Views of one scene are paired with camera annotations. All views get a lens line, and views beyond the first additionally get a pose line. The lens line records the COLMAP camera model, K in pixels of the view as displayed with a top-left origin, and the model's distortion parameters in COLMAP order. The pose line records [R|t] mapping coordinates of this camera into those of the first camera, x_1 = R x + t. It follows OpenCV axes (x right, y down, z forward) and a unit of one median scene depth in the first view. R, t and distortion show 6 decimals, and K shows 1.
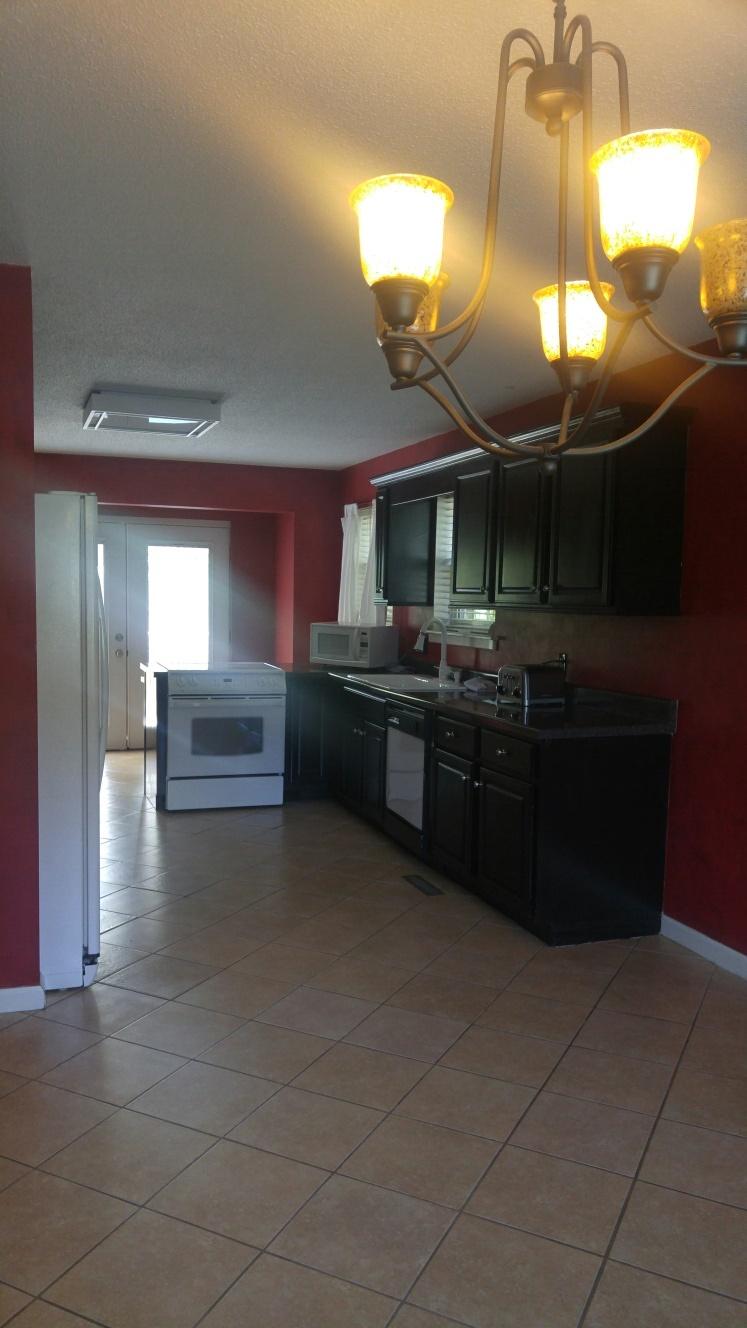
lens RADIAL K [[1008.2, 0, 370.6], [0, 1008.2, 691.4], [0, 0, 1]] dist [0.135578, 0.116589]
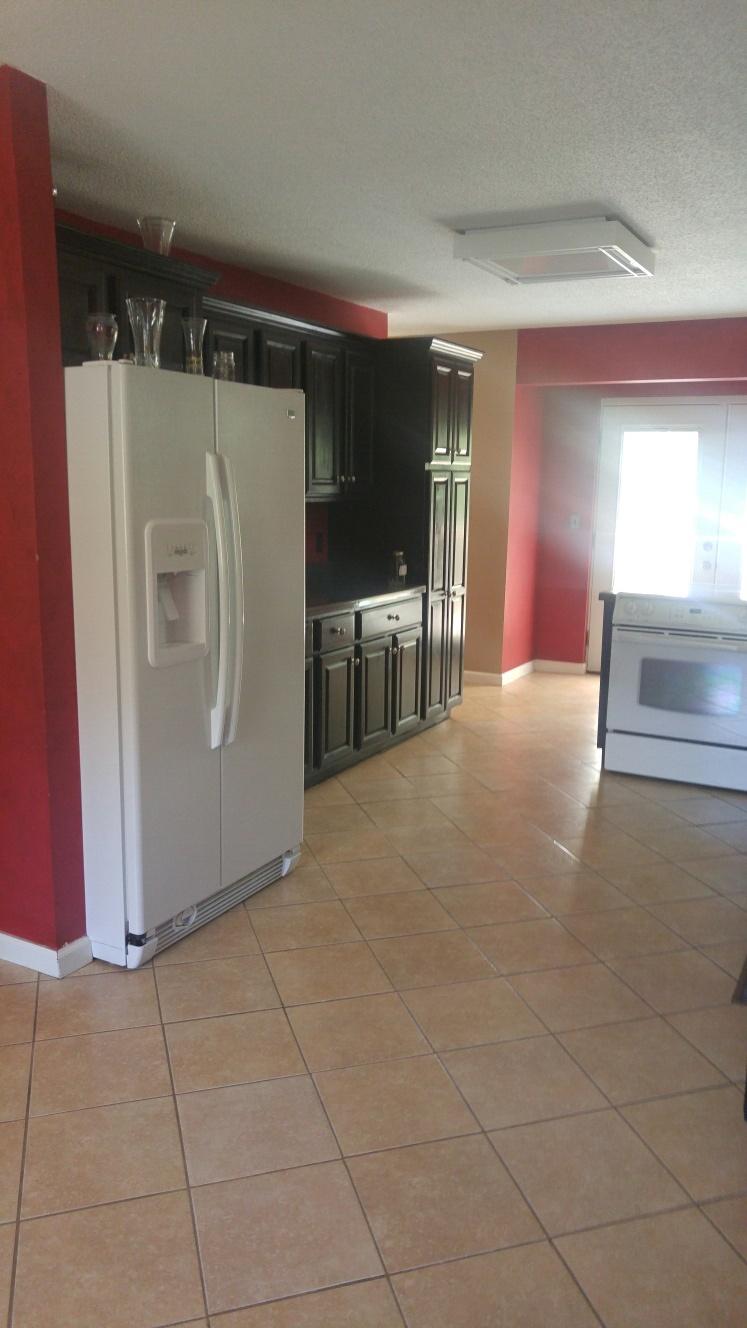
lens RADIAL K [[1026.7, 0, 373.4], [0, 1026.7, 678.8], [0, 0, 1]] dist [-0.050959, 0.118207]
pose [[0.689648, 0.133145, -0.711799, 0.236329], [-0.072426, 0.990705, 0.115143, -0.031619], [0.720514, -0.027856, 0.692881, 0.325456]]
